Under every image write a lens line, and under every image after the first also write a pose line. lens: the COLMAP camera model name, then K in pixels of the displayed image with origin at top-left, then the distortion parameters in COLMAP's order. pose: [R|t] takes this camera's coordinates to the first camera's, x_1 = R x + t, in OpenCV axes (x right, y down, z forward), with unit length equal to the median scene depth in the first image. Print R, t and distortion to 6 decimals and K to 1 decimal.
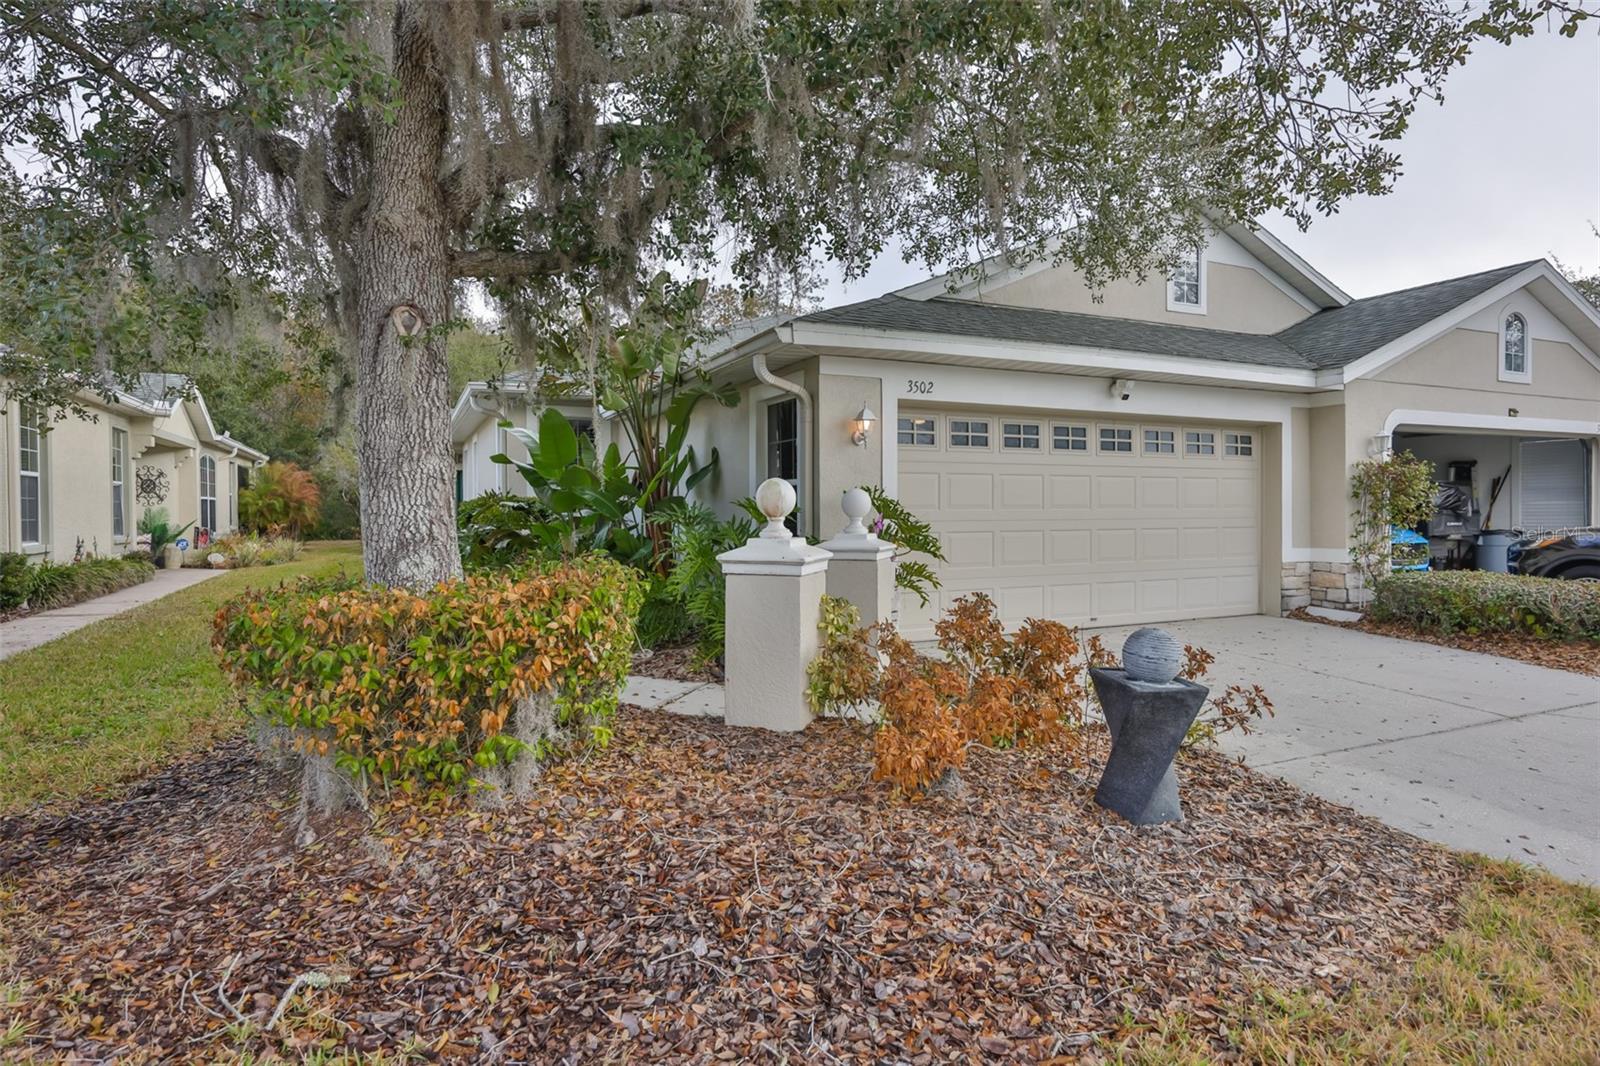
lens RADIAL K [[856.0, 0, 797.6], [0, 856.0, 520.6], [0, 0, 1]] dist [-0.000508, 0.000020]
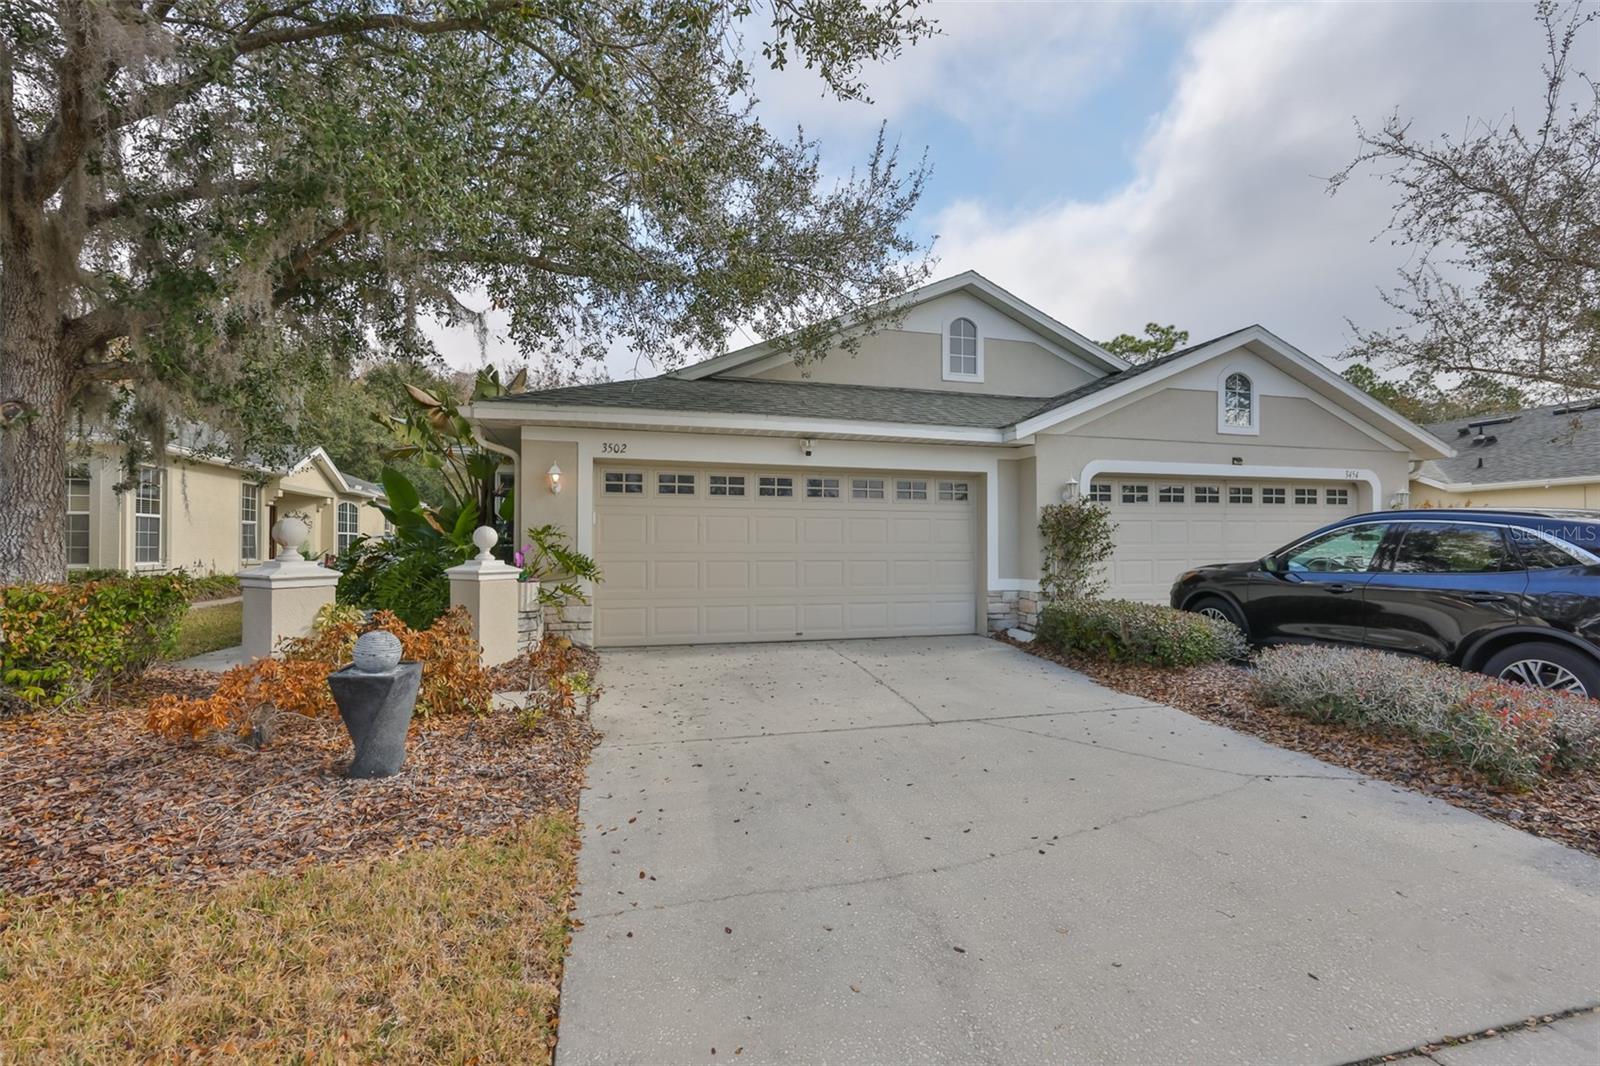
lens RADIAL K [[701.0, 0, 799.9], [0, 701.0, 545.3], [0, 0, 1]] dist [0.000800, 0.000926]
pose [[0.987548, 0.006282, -0.157192, 0.469571], [-0.008607, 0.999863, -0.014117, 0.001895], [0.157081, 0.015294, 0.987467, 0.003682]]
